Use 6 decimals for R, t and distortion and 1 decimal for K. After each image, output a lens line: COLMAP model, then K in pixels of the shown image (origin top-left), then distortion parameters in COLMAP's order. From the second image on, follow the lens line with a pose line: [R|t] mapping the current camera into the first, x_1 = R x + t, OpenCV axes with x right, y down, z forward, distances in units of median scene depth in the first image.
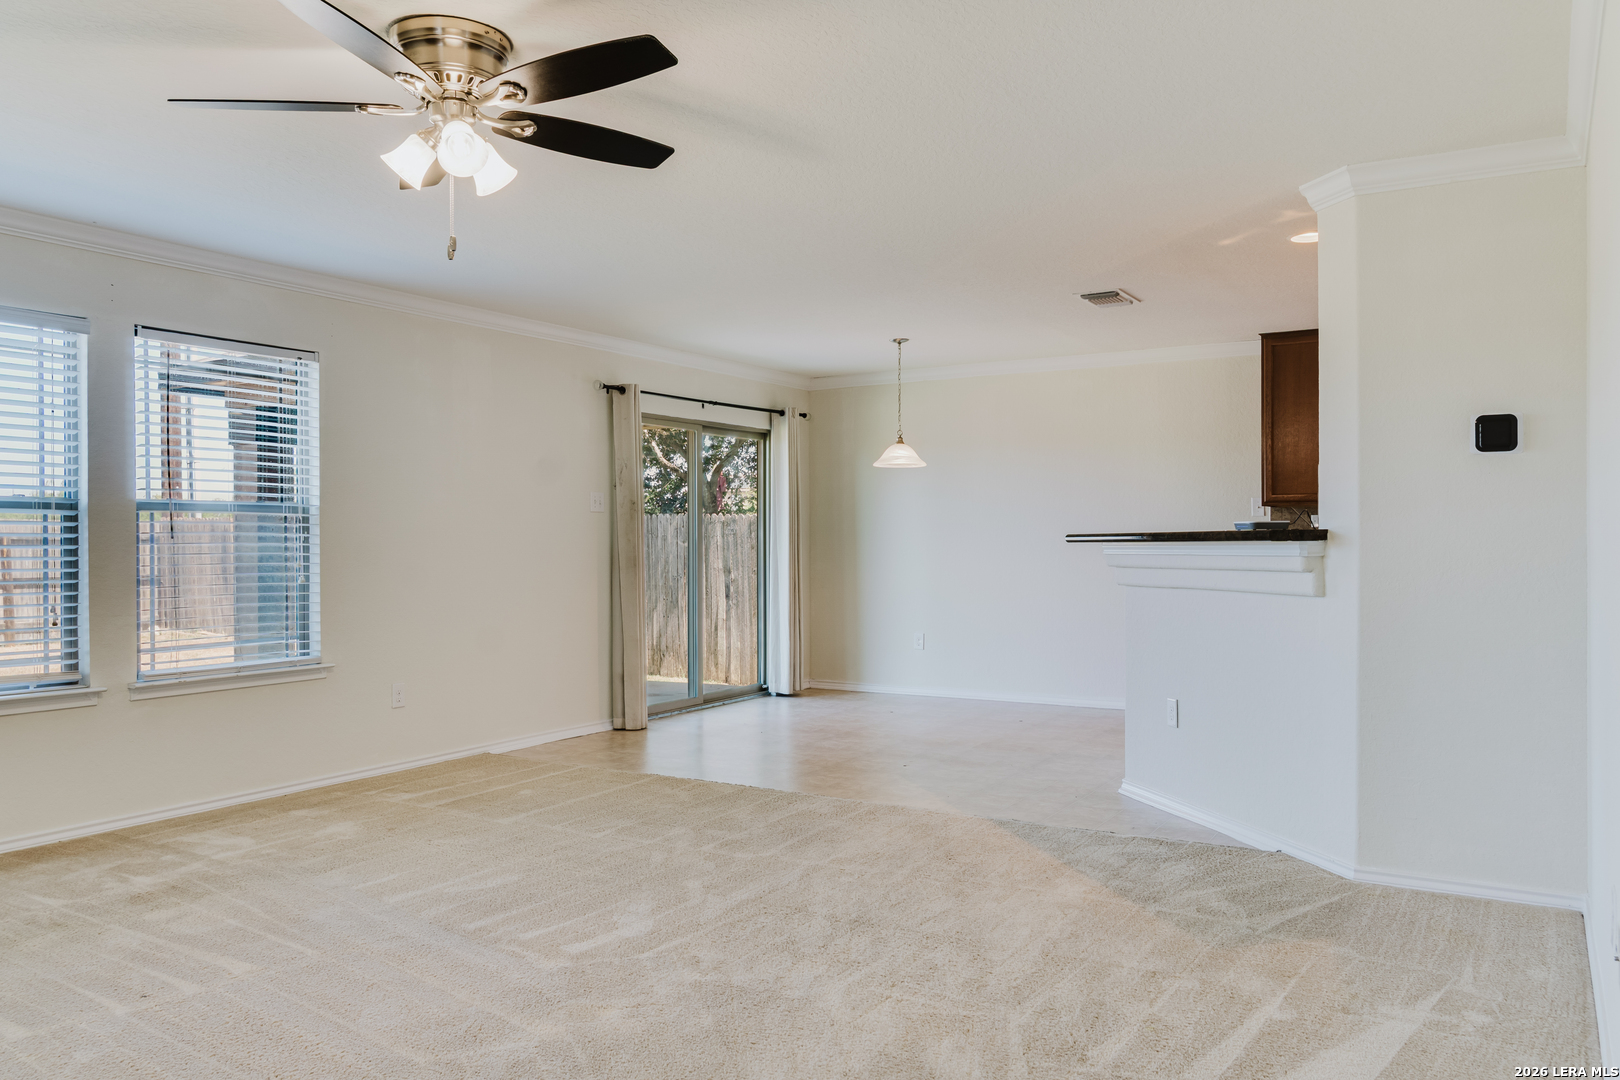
lens RADIAL K [[1201.6, 0, 807.6], [0, 1201.6, 546.2], [0, 0, 1]] dist [0.000530, 0.001922]
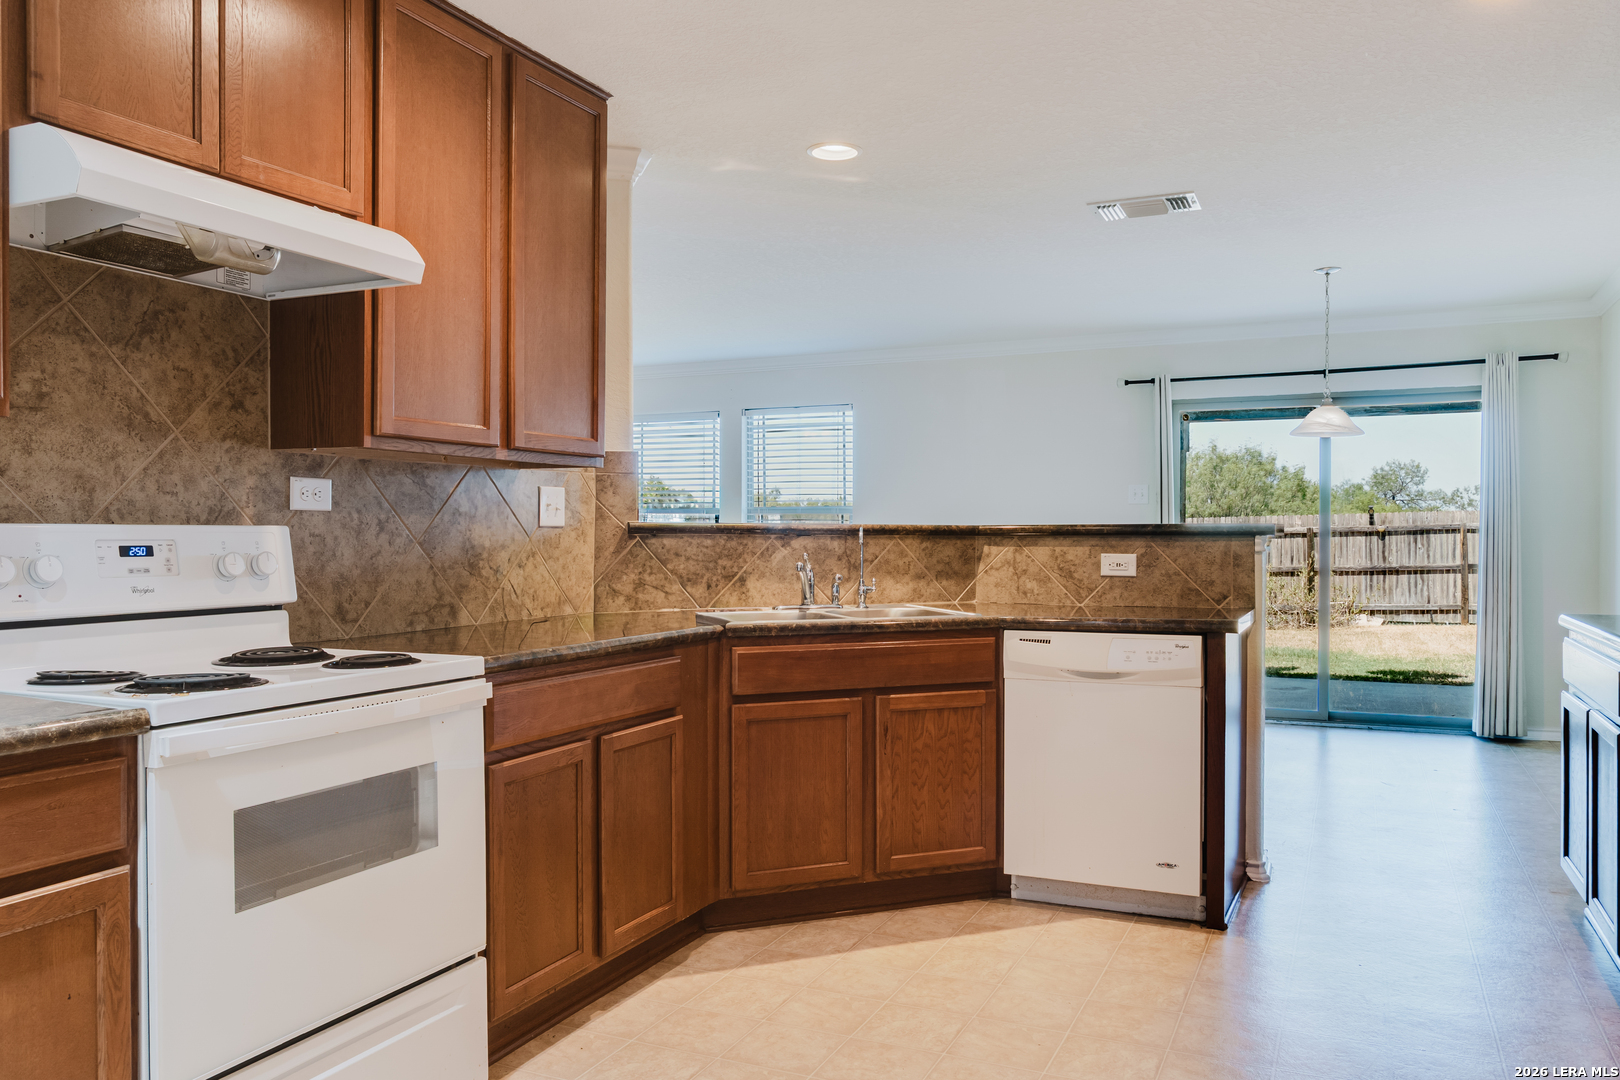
lens RADIAL K [[1201.6, 0, 811.6], [0, 1201.6, 542.3], [0, 0, 1]] dist [0.000530, 0.001922]
pose [[0.115188, 0.010565, -0.993288, 1.058238], [-0.005653, 0.999934, 0.009980, -0.004952], [0.993328, 0.004465, 0.115240, 0.772884]]
